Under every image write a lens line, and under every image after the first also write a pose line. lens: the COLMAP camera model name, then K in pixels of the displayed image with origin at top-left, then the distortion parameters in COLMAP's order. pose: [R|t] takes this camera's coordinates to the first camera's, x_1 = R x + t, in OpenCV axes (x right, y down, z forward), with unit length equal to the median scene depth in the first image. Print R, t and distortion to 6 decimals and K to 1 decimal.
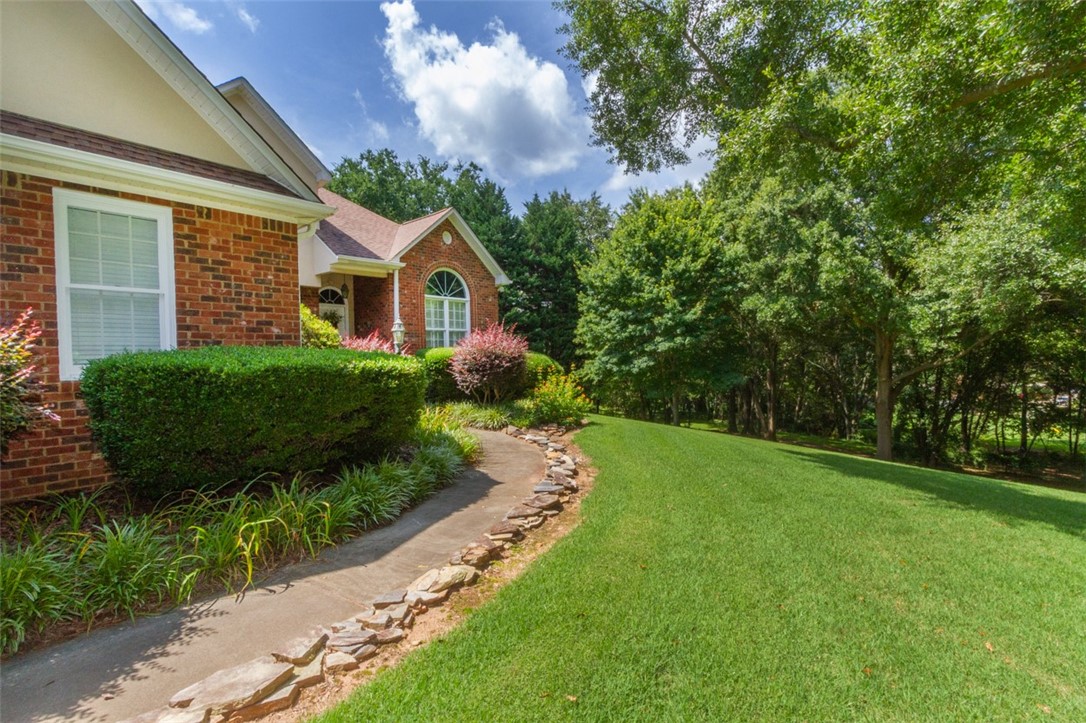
lens RADIAL K [[501.7, 0, 538.6], [0, 501.7, 358.7], [0, 0, 1]] dist [0.000889, 0.000283]
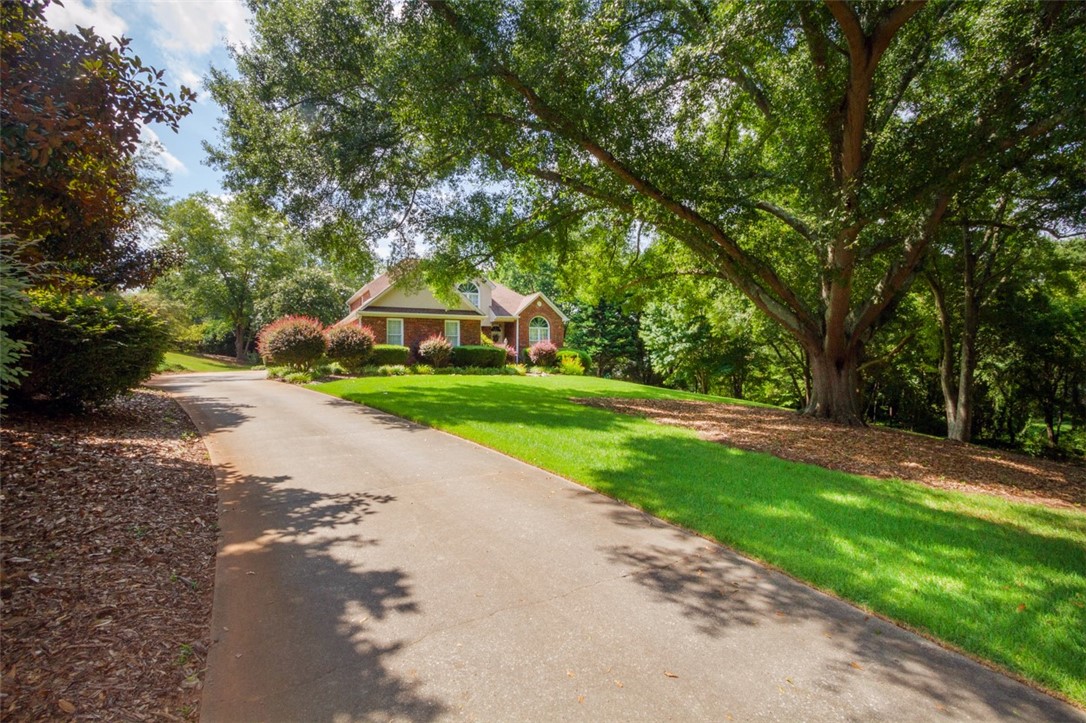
lens RADIAL K [[501.7, 0, 541.7], [0, 501.7, 359.0], [0, 0, 1]] dist [0.000889, 0.000283]
pose [[0.936235, 0.006112, -0.351321, 0.730414], [-0.010833, 0.999875, -0.011473, 0.063336], [0.351207, 0.014548, 0.936185, -1.366939]]
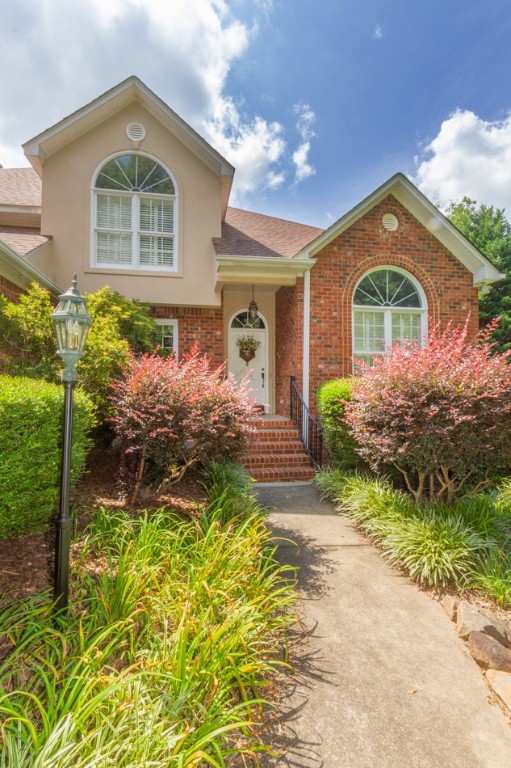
lens RADIAL K [[354.8, 0, 254.2], [0, 354.8, 382.7], [0, 0, 1]] dist [0.000889, 0.000283]
pose [[0.770176, 0.007108, -0.637792, -0.011326], [-0.021484, 0.999660, -0.014802, -0.005582], [0.637470, 0.025103, 0.770066, 0.523442]]
